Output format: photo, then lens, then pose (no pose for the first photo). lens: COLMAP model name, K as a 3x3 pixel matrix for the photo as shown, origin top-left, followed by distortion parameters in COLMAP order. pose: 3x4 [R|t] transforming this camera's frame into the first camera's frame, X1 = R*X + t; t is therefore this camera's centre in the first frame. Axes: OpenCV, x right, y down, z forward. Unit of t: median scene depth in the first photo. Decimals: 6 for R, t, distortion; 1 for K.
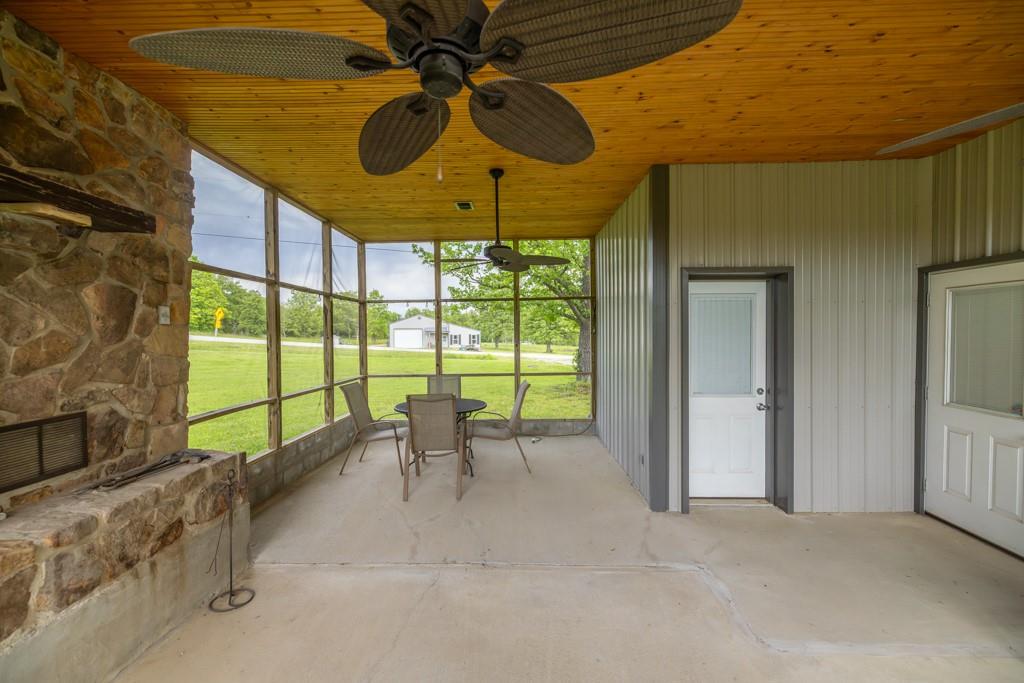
lens RADIAL K [[421.4, 0, 506.0], [0, 421.4, 341.6], [0, 0, 1]] dist [-0.001655, -0.000446]
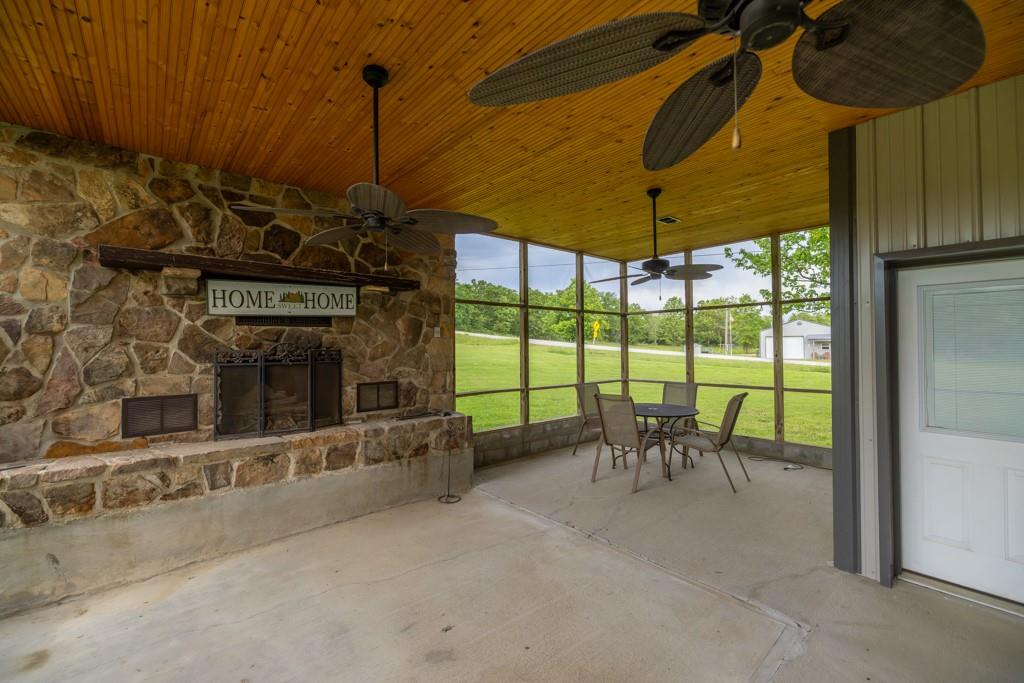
lens RADIAL K [[421.4, 0, 510.6], [0, 421.4, 339.9], [0, 0, 1]] dist [-0.001655, -0.000446]
pose [[0.678576, -0.005054, -0.734513, 0.712693], [-0.012245, 0.999760, -0.018191, -0.000935], [0.734428, 0.021339, 0.678351, 0.013796]]
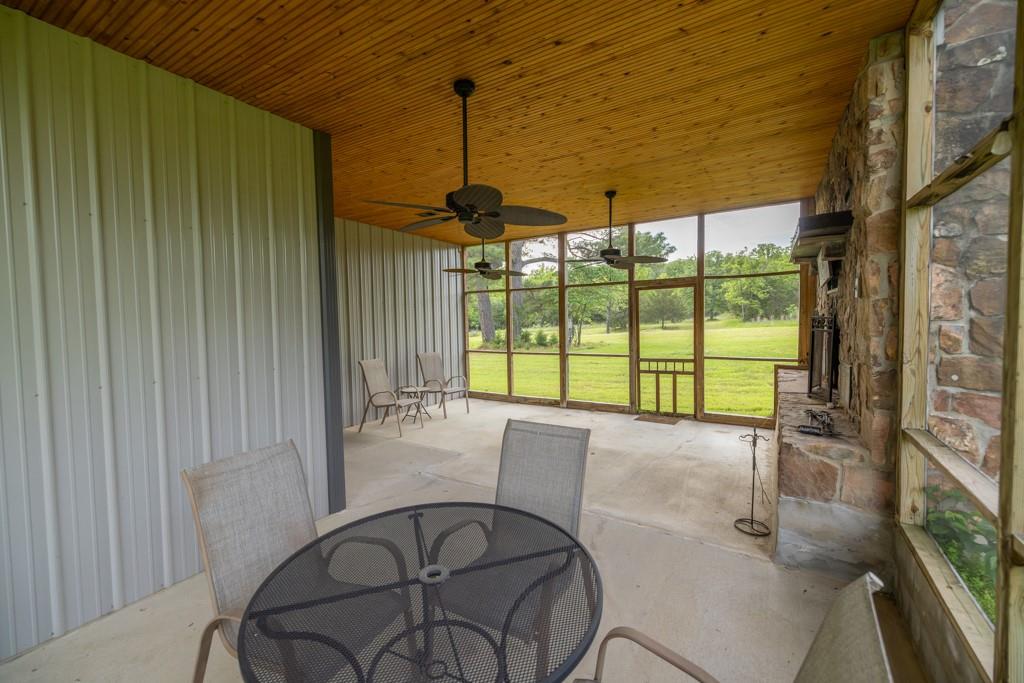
lens RADIAL K [[421.4, 0, 513.9], [0, 421.4, 334.7], [0, 0, 1]] dist [-0.001655, -0.000446]
pose [[-0.866815, -0.000631, 0.498630, -0.613615], [0.032851, 0.997754, 0.058371, -0.038940], [-0.497547, 0.066977, -0.864848, 2.197275]]
